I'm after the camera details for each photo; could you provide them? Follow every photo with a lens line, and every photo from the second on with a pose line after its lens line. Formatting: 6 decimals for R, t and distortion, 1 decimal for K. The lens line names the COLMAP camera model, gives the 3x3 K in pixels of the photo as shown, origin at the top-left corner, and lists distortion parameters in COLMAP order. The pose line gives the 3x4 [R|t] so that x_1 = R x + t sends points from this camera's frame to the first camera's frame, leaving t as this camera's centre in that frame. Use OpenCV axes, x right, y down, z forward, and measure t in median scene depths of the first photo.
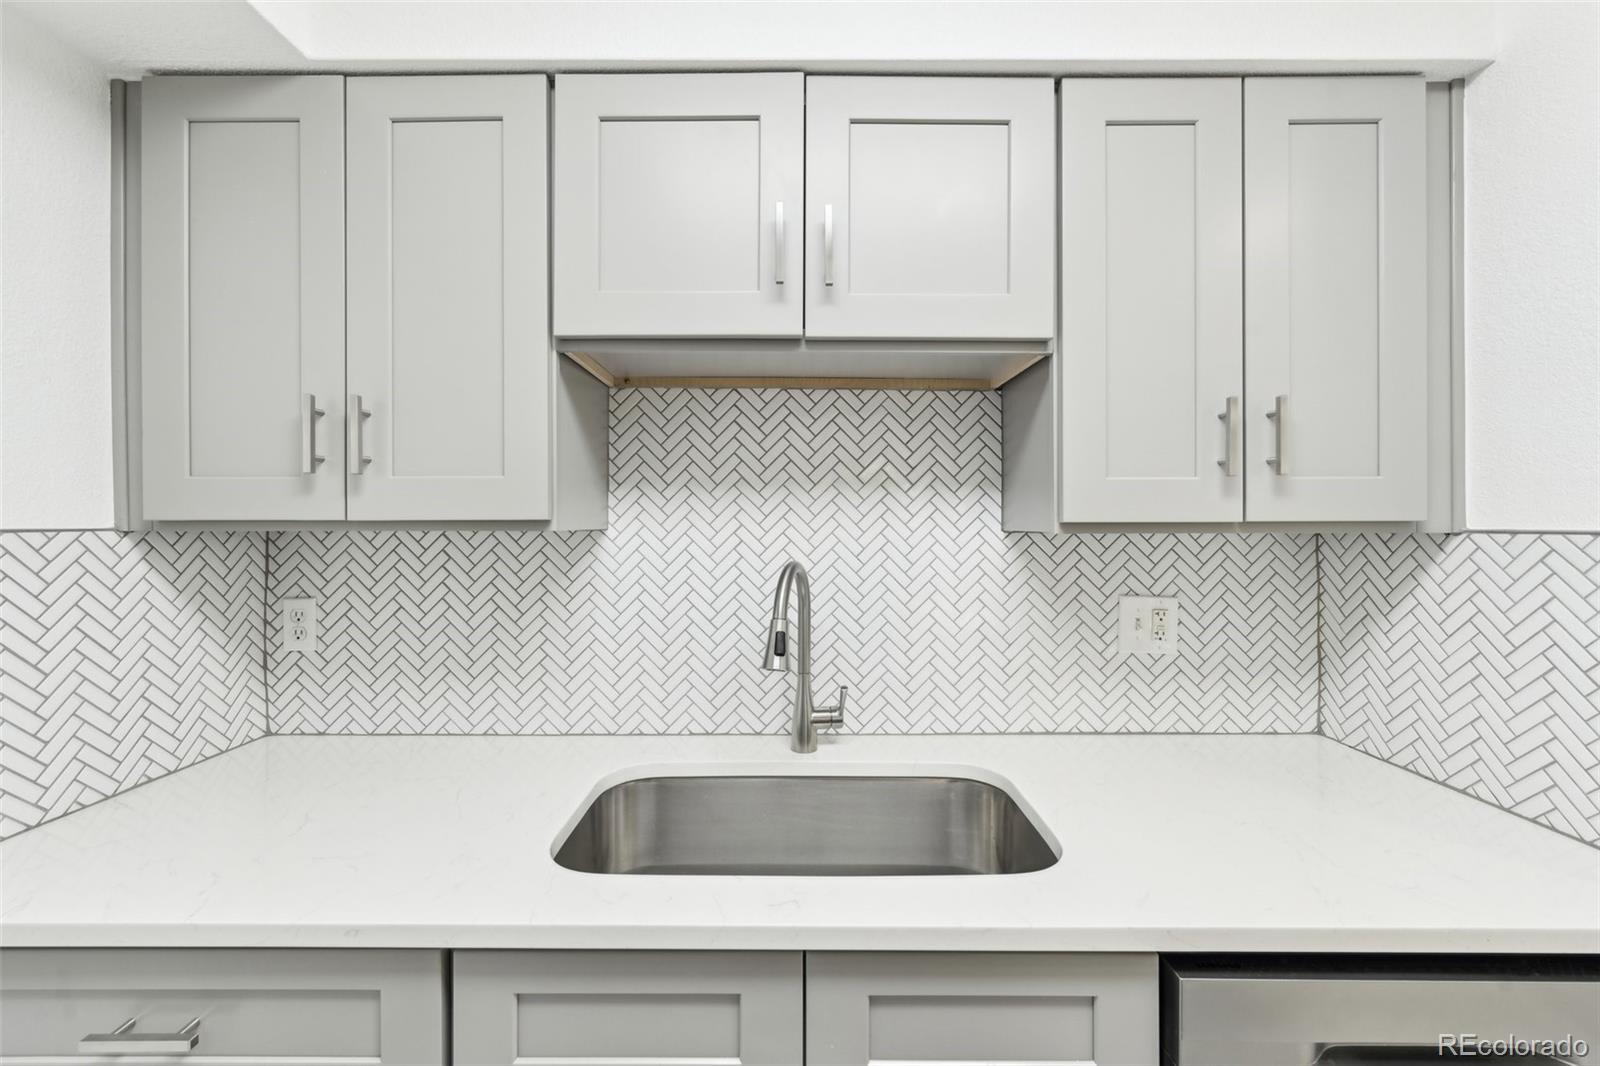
lens RADIAL K [[644.6, 0, 798.7], [0, 644.6, 519.9], [0, 0, 1]] dist [-0.000455, 0.000339]
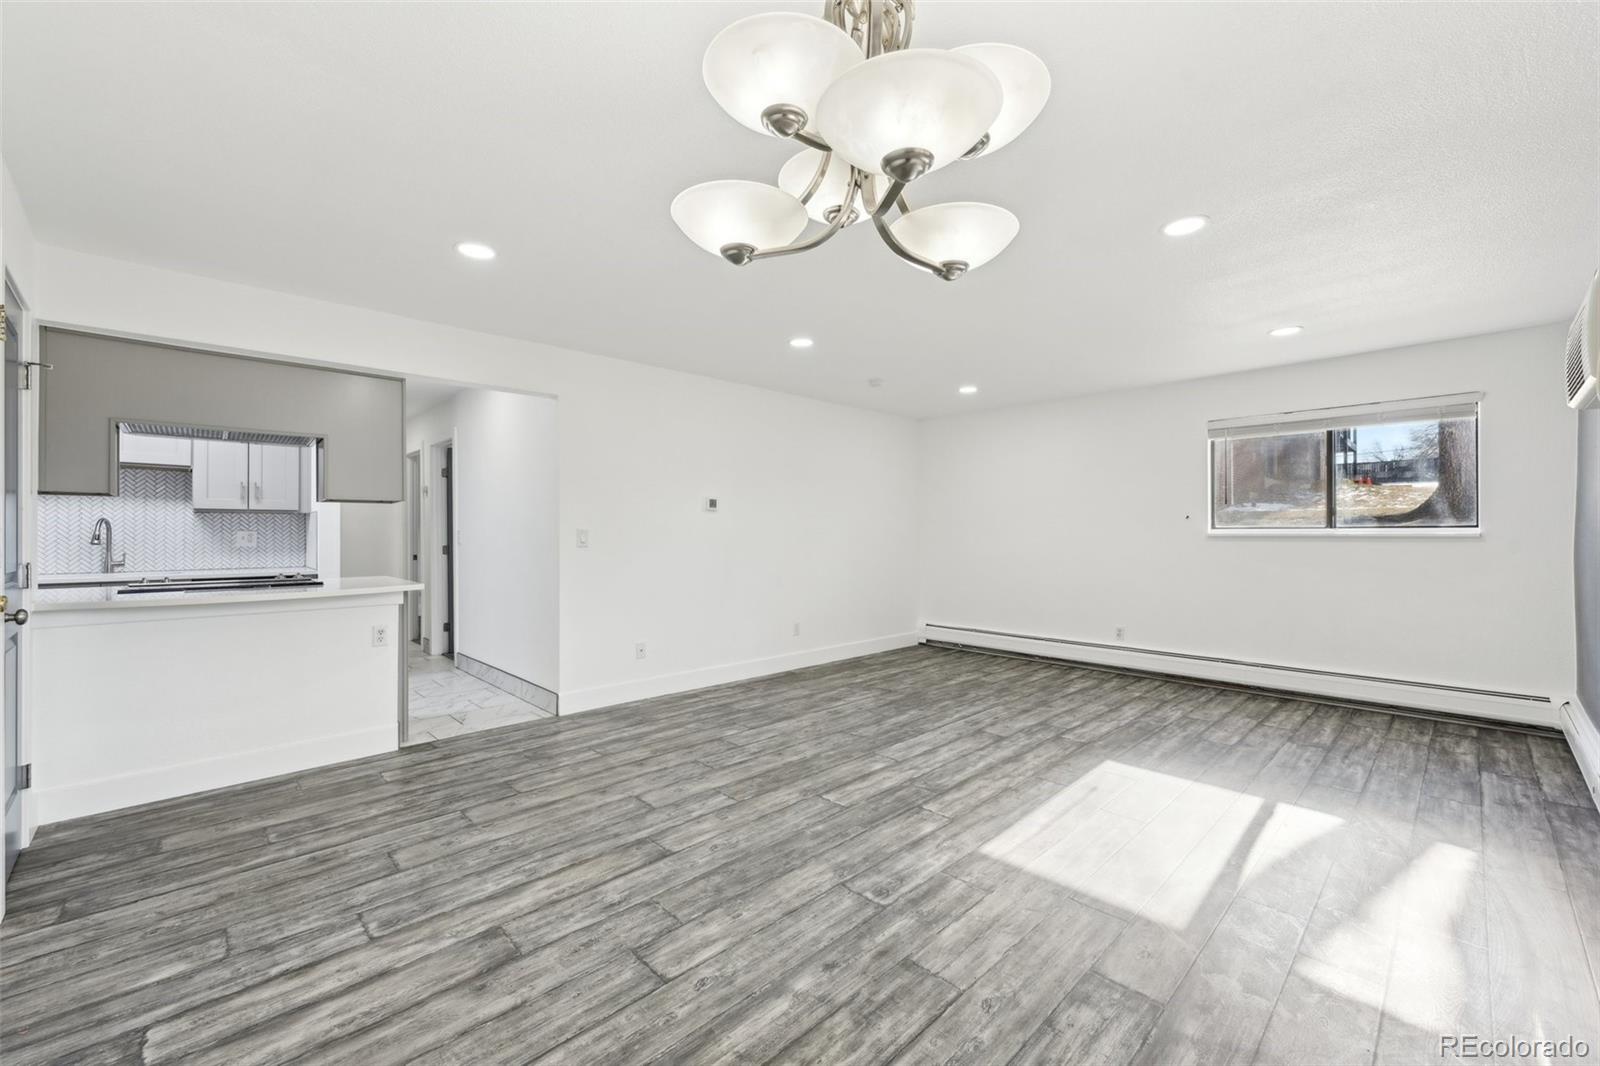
lens RADIAL K [[644.6, 0, 806.0], [0, 644.6, 532.1], [0, 0, 1]] dist [-0.000455, 0.000339]
pose [[0.718482, 0.003537, 0.695537, 0.279180], [-0.004324, 0.999990, -0.000619, 0.115403], [-0.695532, -0.002563, 0.718490, -3.924034]]
